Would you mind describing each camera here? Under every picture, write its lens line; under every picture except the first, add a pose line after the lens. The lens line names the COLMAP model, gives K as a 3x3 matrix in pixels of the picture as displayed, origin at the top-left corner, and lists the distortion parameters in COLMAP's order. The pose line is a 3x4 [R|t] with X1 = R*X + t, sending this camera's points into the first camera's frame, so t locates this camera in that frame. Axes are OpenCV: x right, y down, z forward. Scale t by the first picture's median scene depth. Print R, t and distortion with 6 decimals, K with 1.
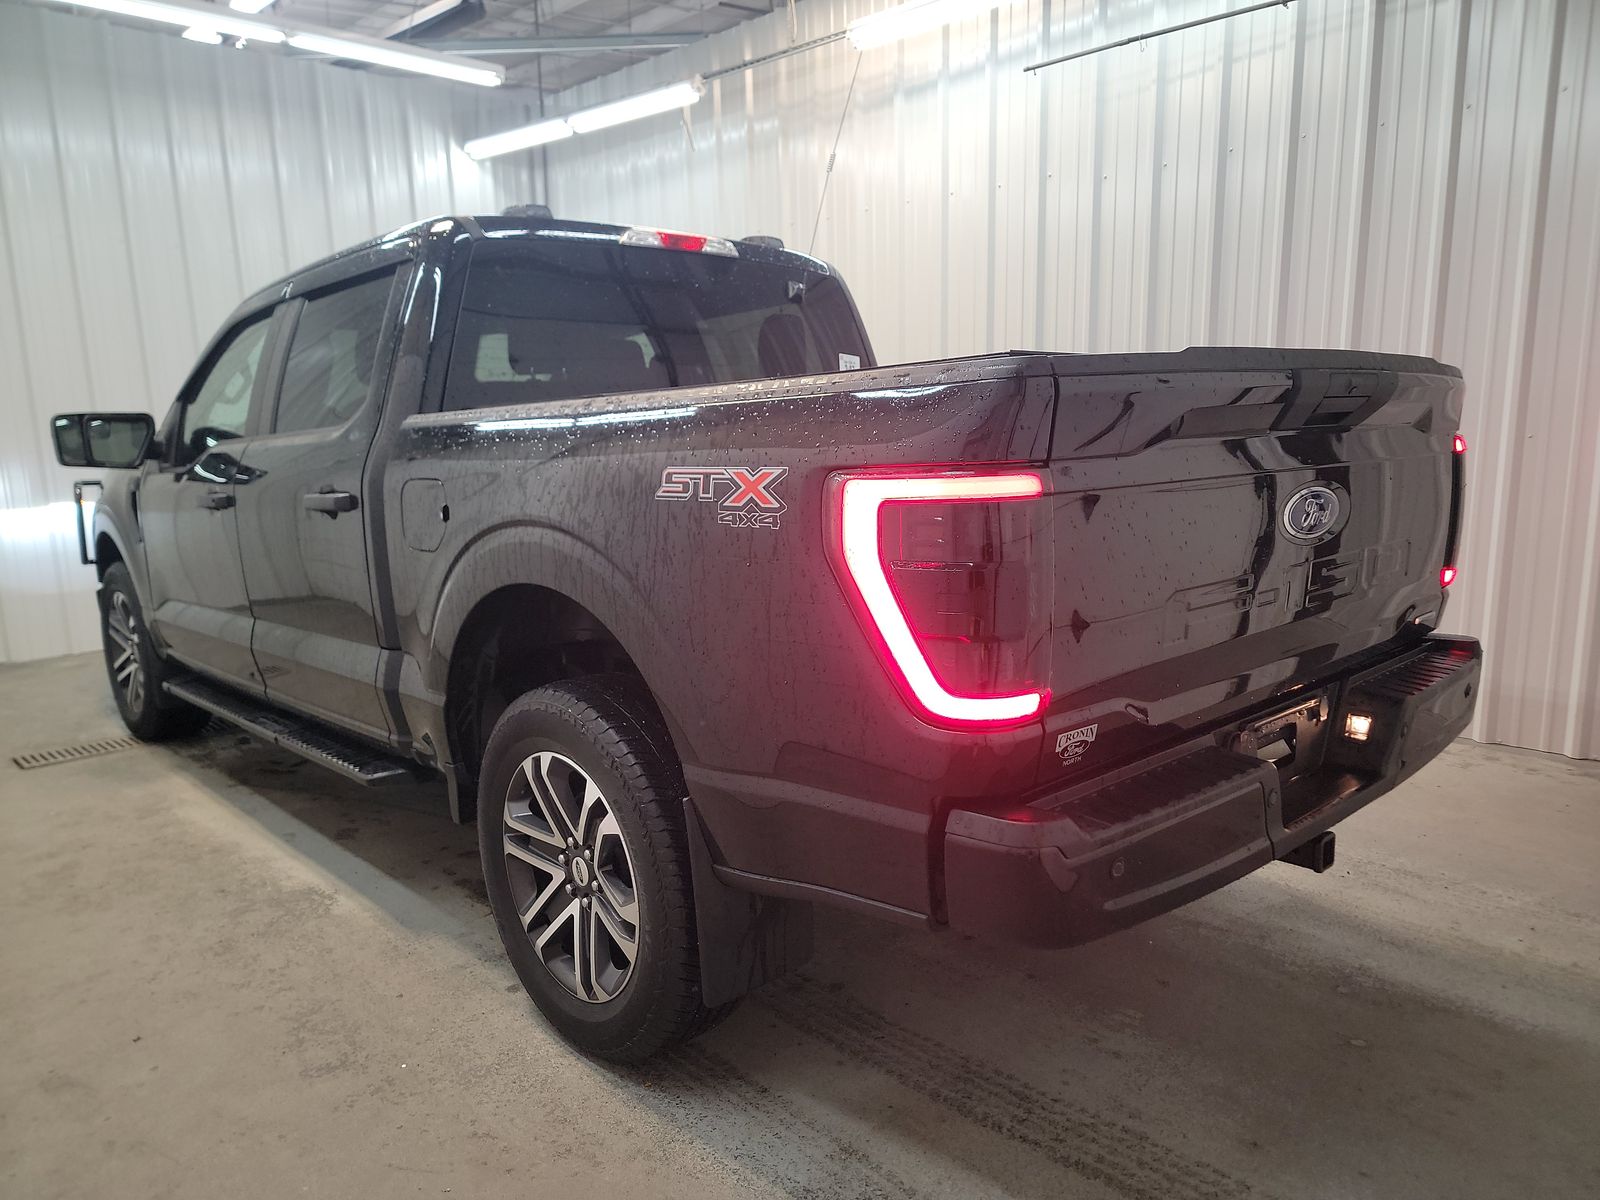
lens RADIAL K [[1107.3, 0, 805.0], [0, 1107.3, 606.2], [0, 0, 1]] dist [0.058018, -0.076945]
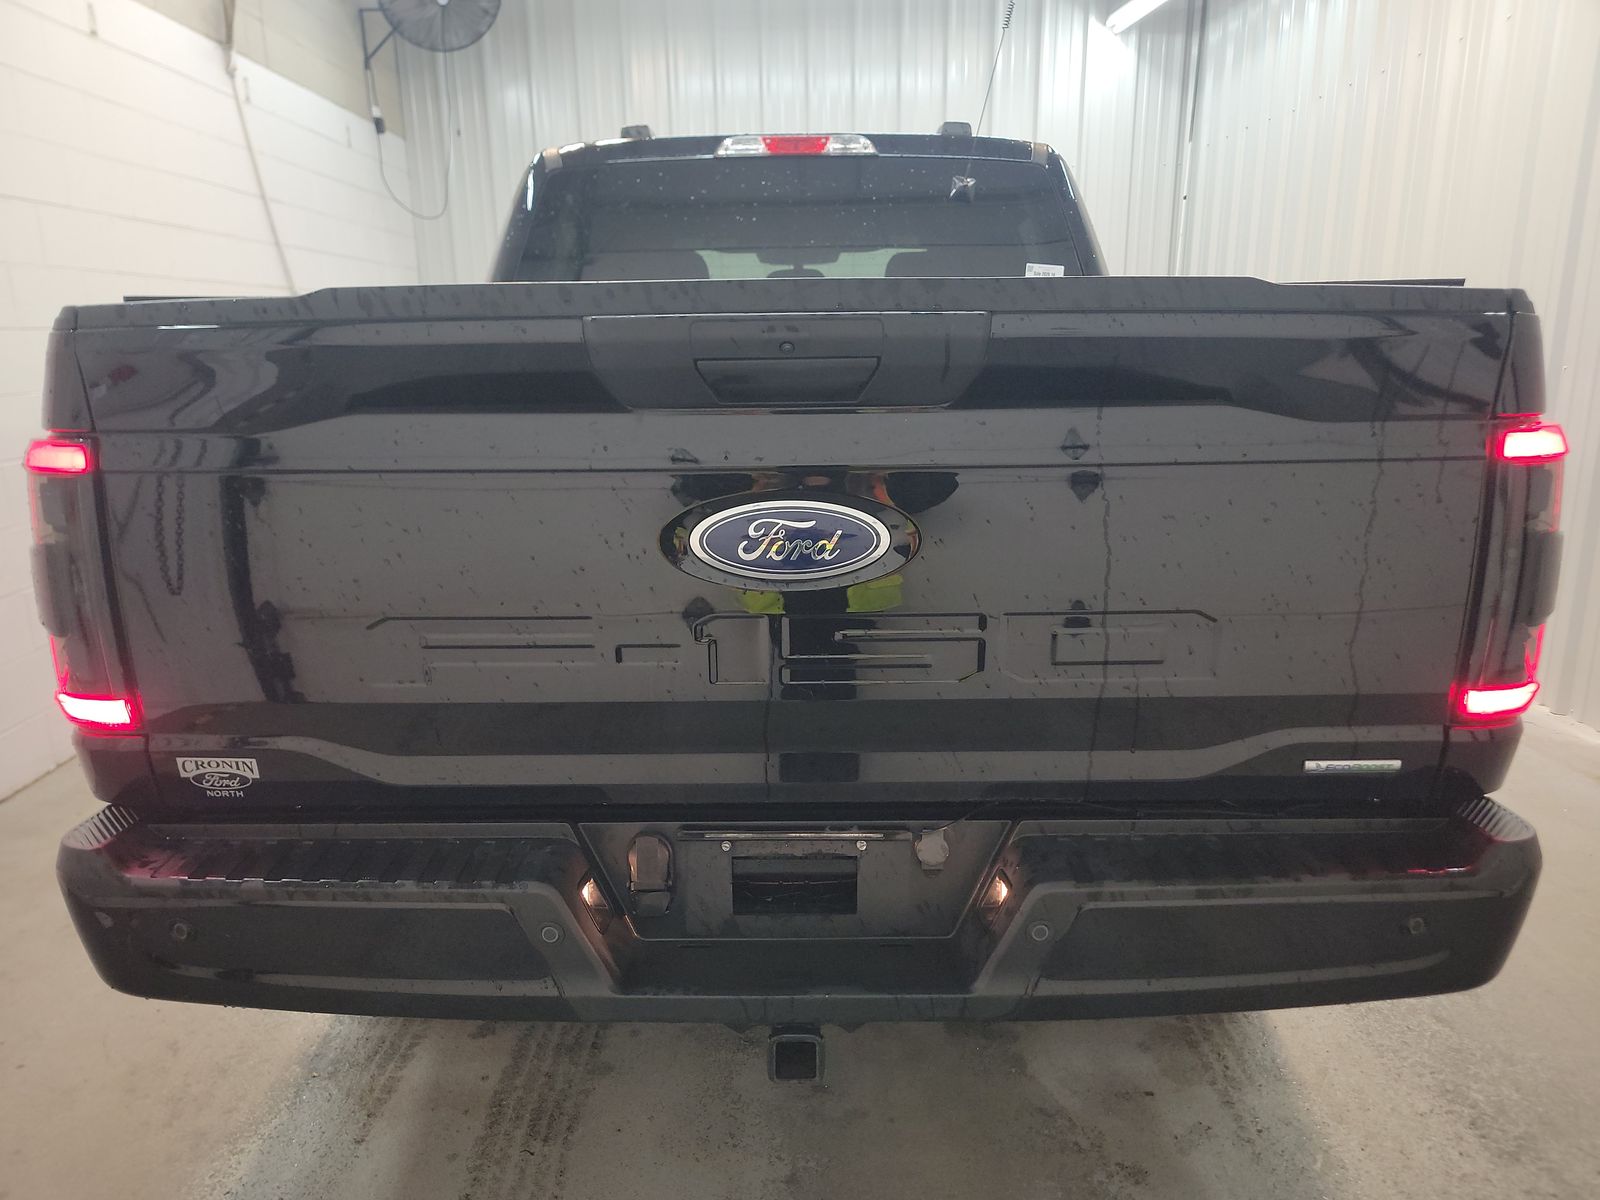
lens RADIAL K [[1209.7, 0, 796.6], [0, 1209.7, 623.4], [0, 0, 1]] dist [0.104101, -0.115099]
pose [[0.708411, 0.161309, -0.687119, 0.622899], [-0.112025, 0.986890, 0.116187, -0.077425], [0.696853, -0.005334, 0.717194, 0.338981]]
